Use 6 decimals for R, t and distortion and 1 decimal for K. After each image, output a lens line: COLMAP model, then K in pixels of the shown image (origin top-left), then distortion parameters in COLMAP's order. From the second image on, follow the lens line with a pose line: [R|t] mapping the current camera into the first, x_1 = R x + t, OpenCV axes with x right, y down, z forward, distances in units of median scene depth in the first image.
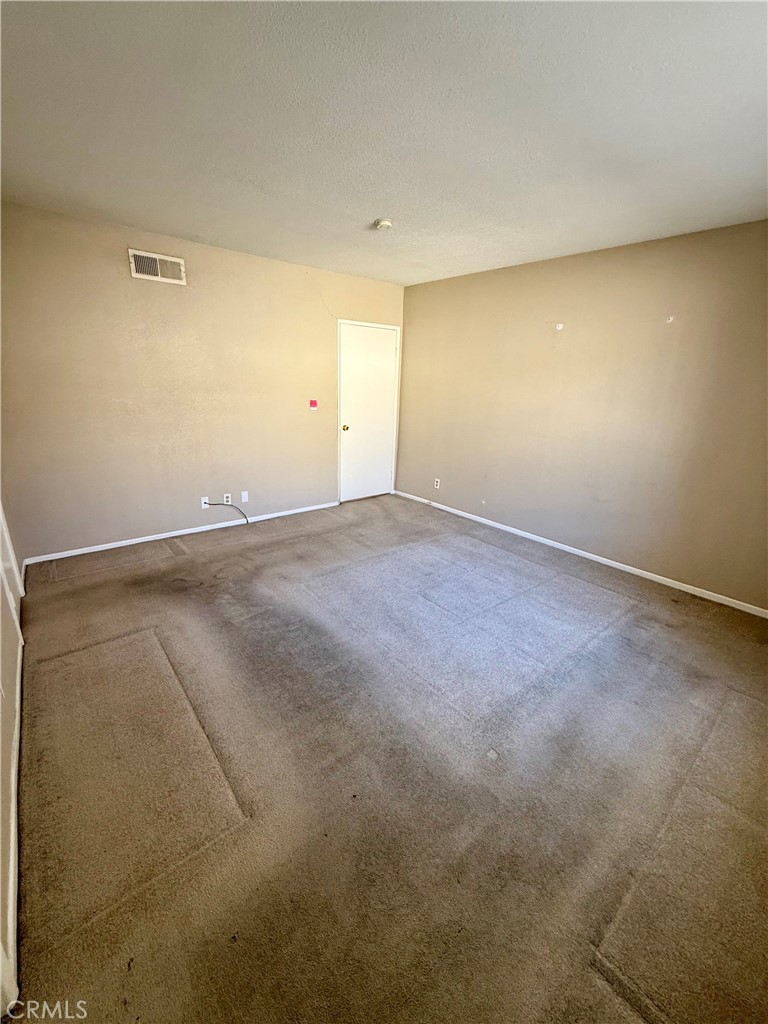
lens RADIAL K [[408.7, 0, 384.0], [0, 408.7, 512.0], [0, 0, 1]] dist [0.000022, 0.000050]
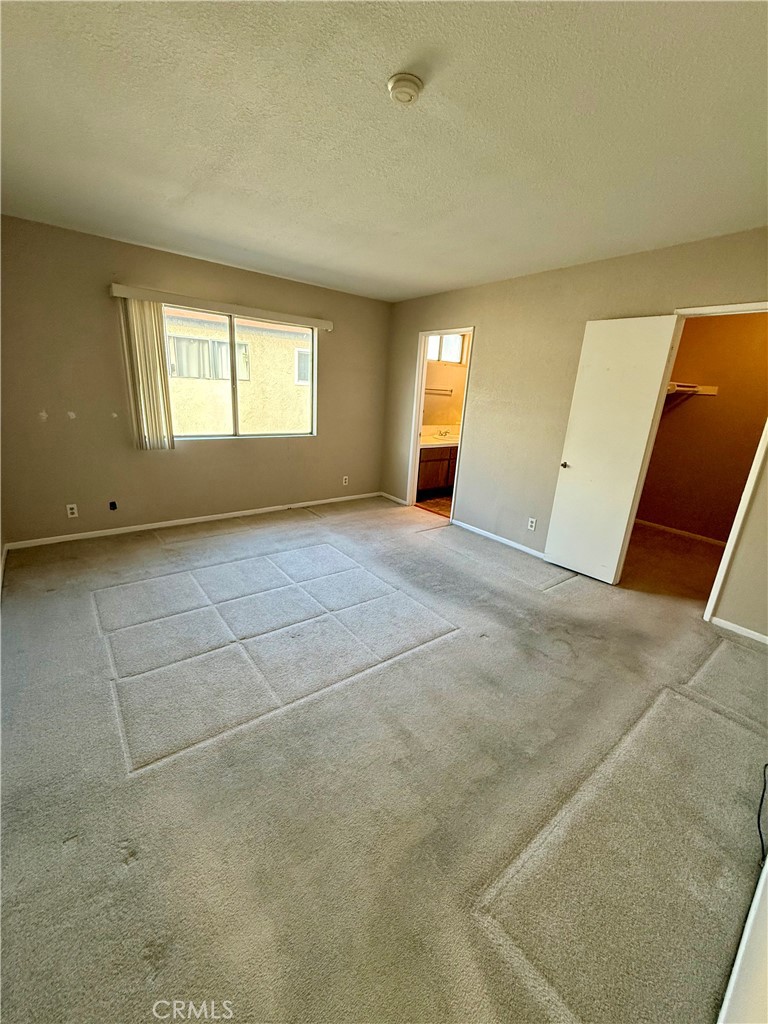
lens RADIAL K [[408.7, 0, 384.0], [0, 408.7, 512.0], [0, 0, 1]] dist [0.000022, 0.000050]
pose [[-0.995721, -0.090078, -0.020618, -0.008873], [-0.085731, 0.817222, 0.569911, -0.519299], [-0.034487, 0.569240, -0.821447, 1.629146]]
